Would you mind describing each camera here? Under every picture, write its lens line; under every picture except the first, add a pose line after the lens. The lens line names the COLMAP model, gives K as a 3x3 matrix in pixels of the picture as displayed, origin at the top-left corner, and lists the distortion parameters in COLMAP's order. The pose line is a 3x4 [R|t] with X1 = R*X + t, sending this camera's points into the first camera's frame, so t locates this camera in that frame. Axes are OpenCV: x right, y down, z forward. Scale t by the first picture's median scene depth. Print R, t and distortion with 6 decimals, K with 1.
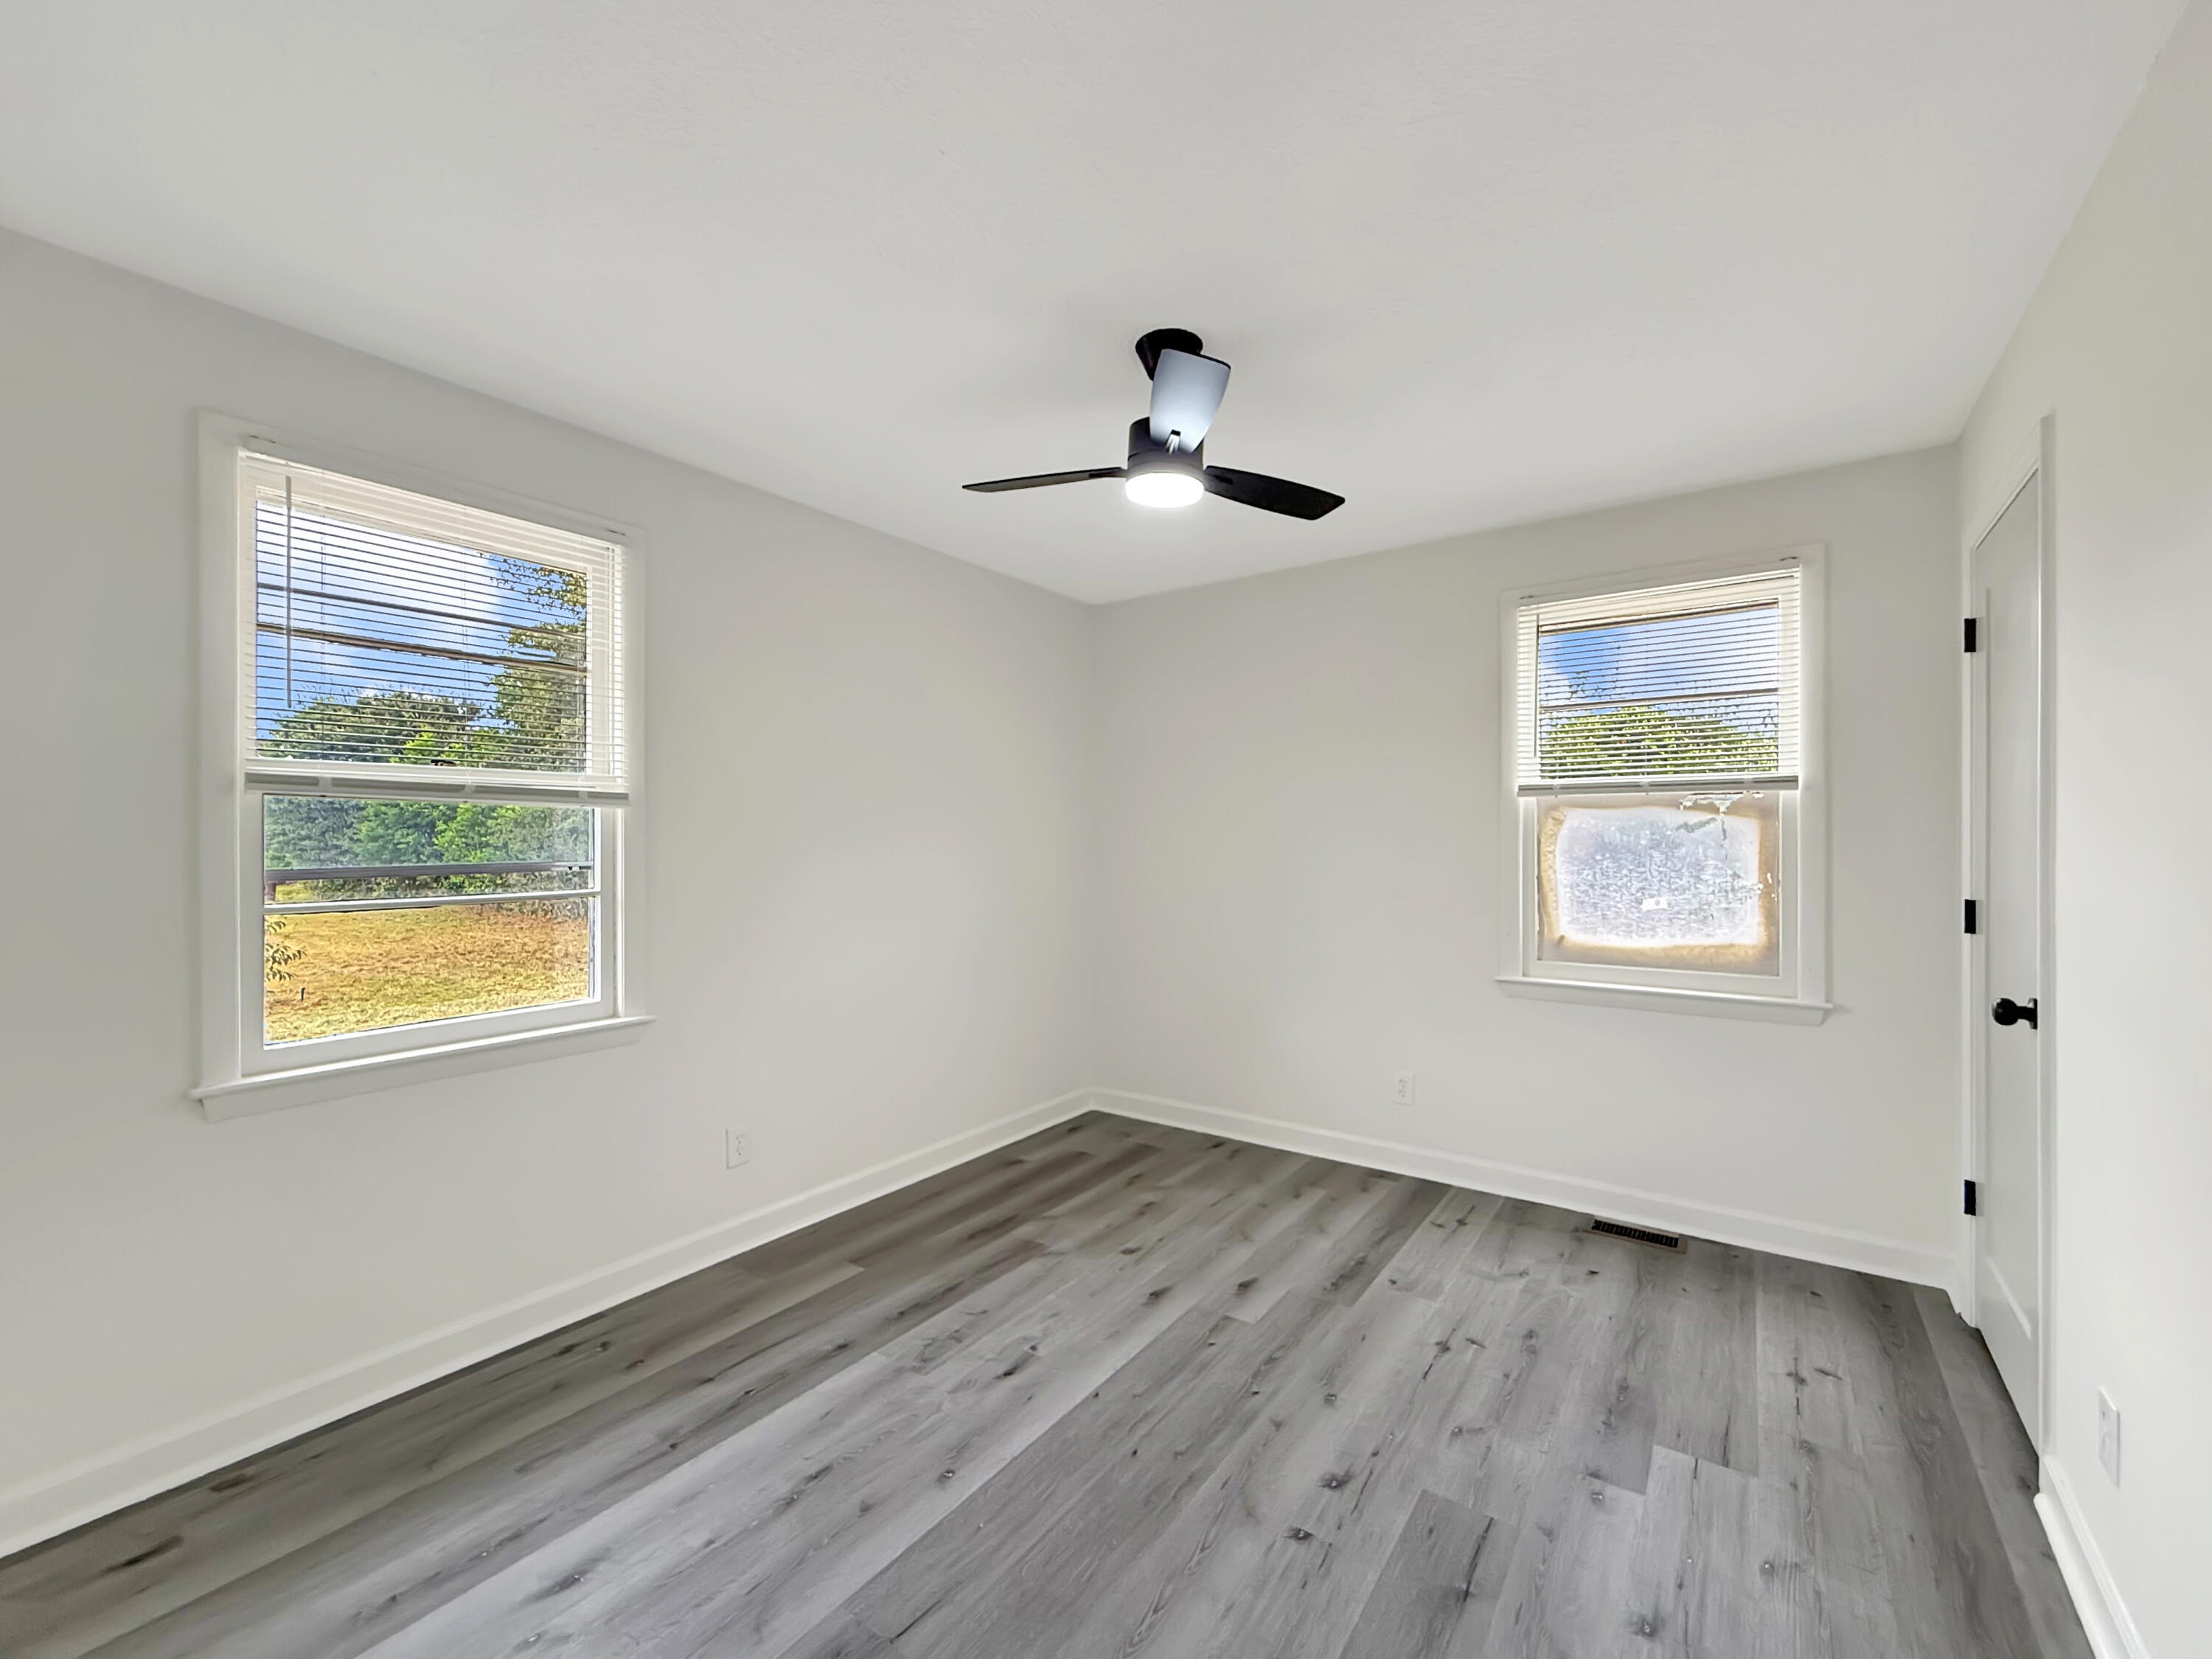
lens RADIAL K [[888.2, 0, 1106.0], [0, 888.2, 829.5], [0, 0, 1]] dist [0.001631, -0.000225]
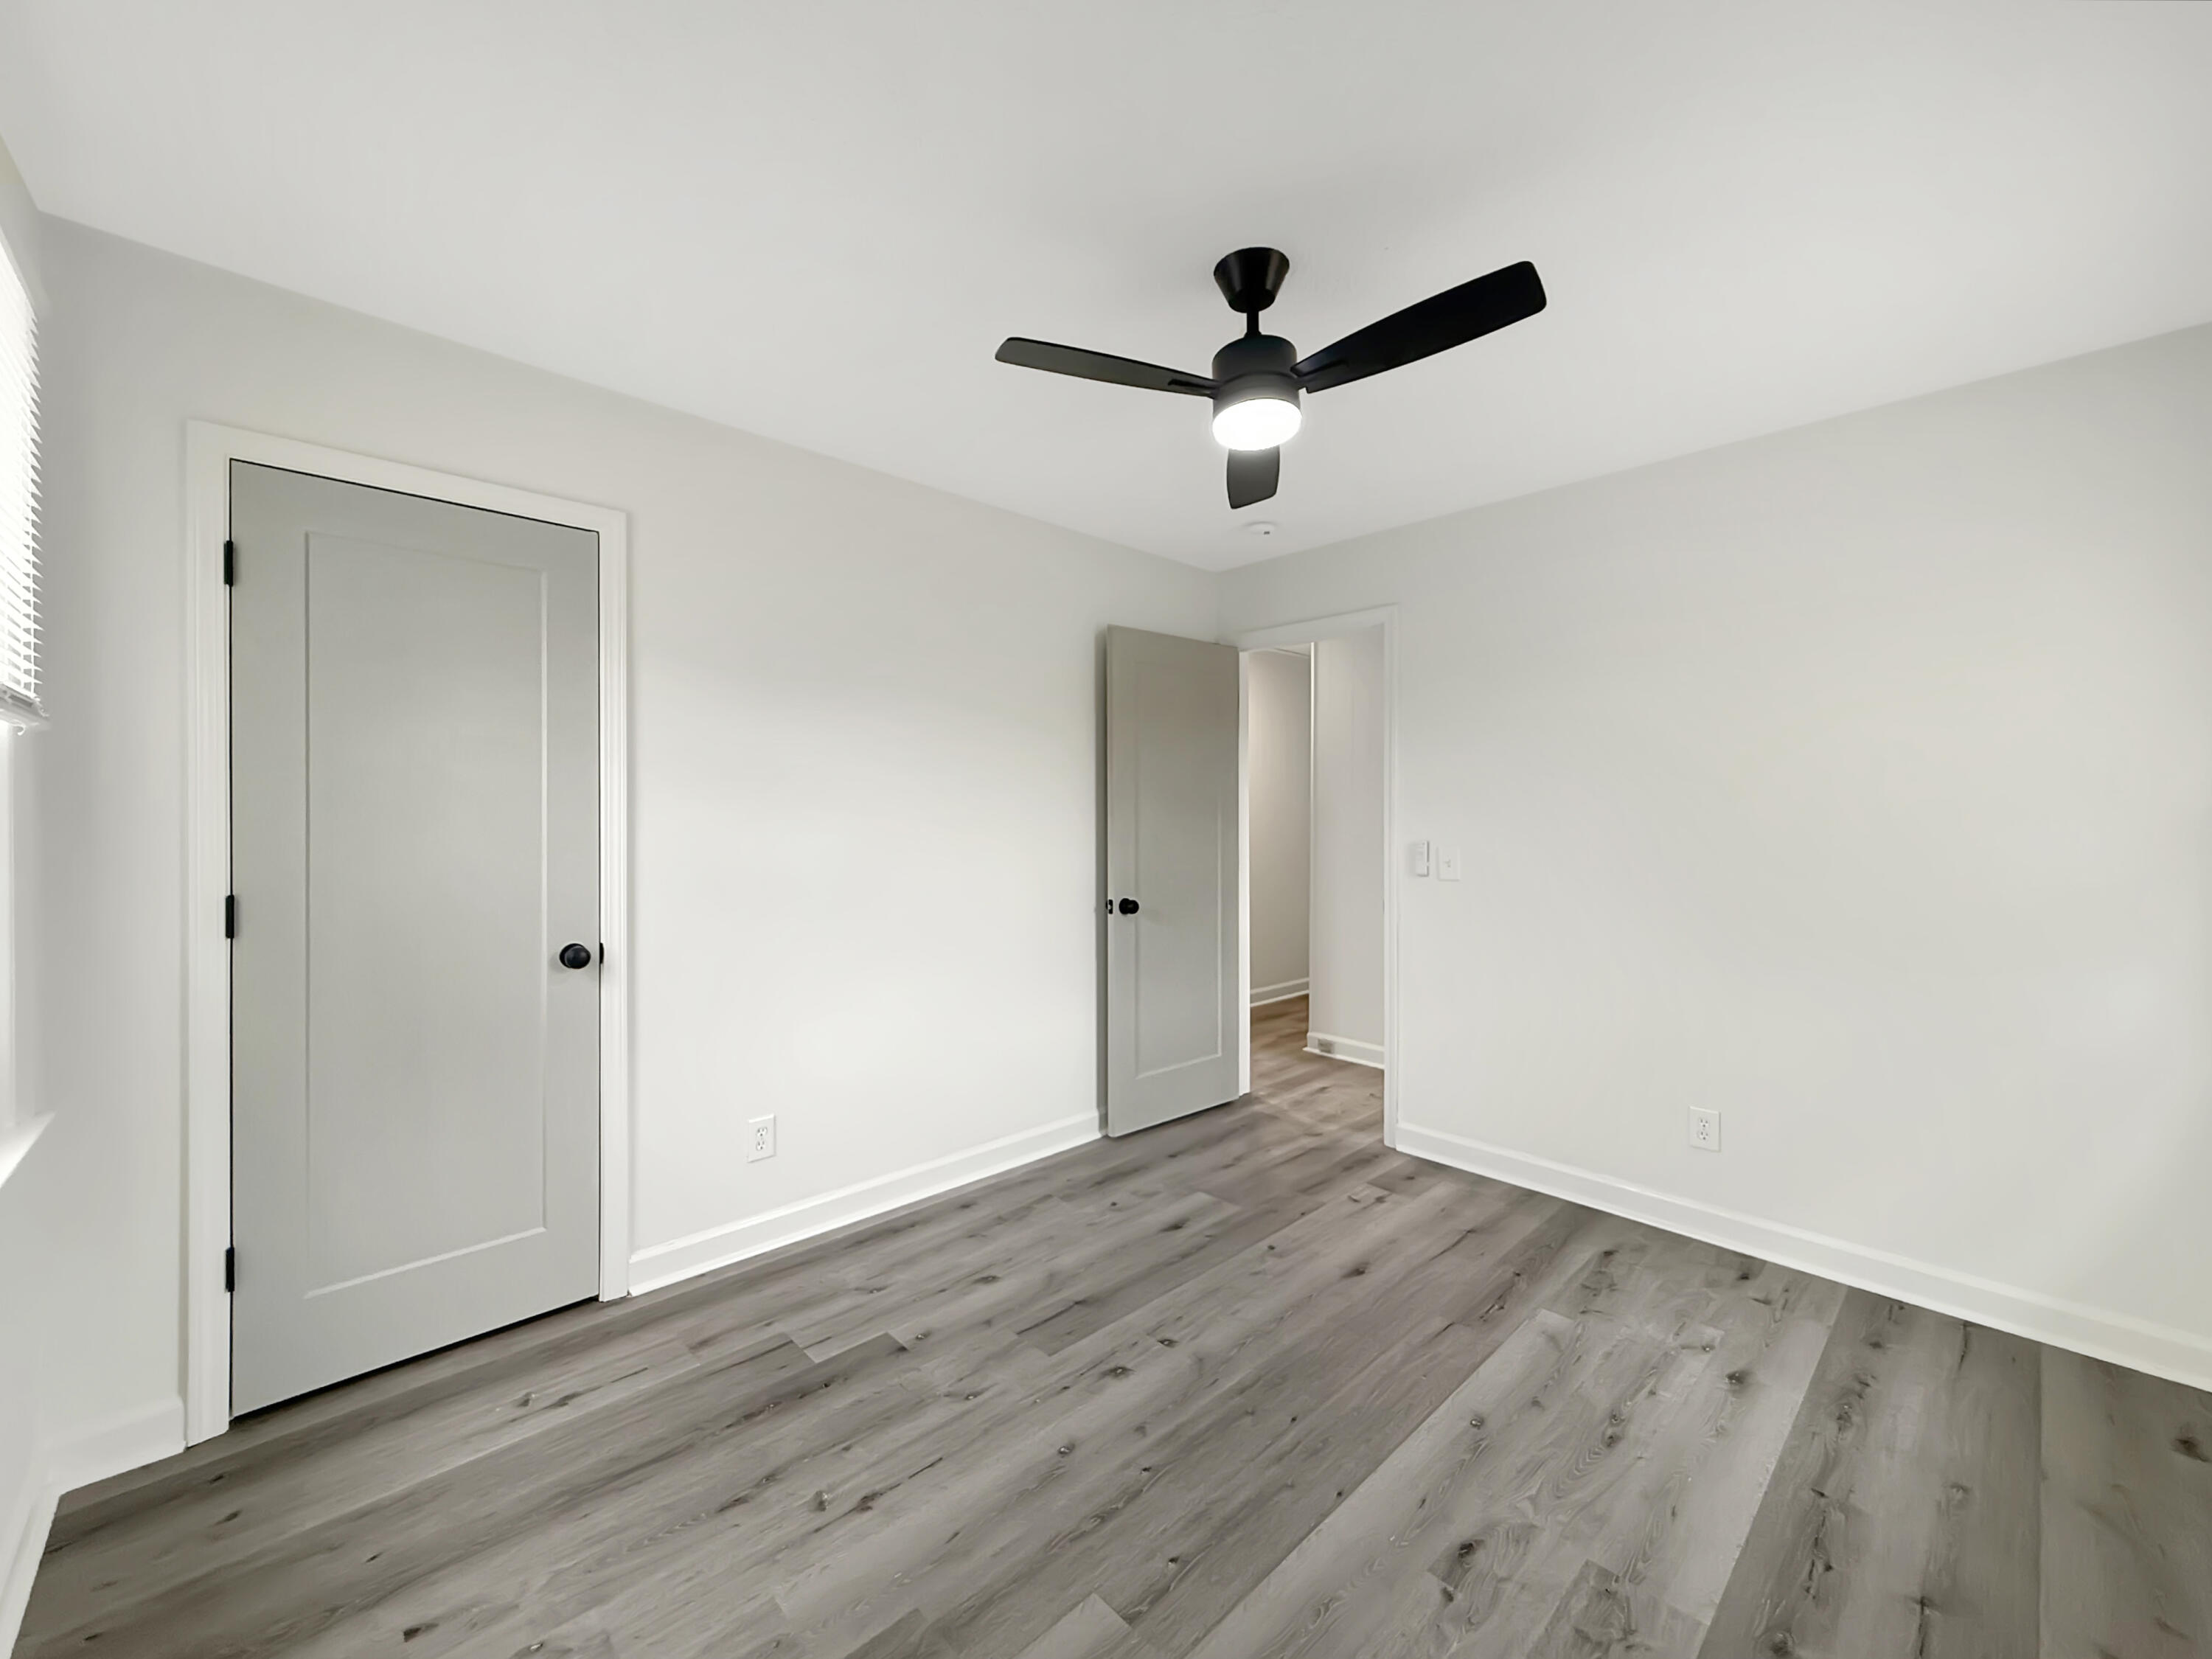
lens RADIAL K [[888.2, 0, 1106.0], [0, 888.2, 829.5], [0, 0, 1]] dist [0.001631, -0.000225]
pose [[-0.981441, 0.001193, 0.191762, 0.045415], [0.003210, 0.999943, 0.010211, 0.012372], [-0.191739, 0.010637, -0.981388, 1.952554]]
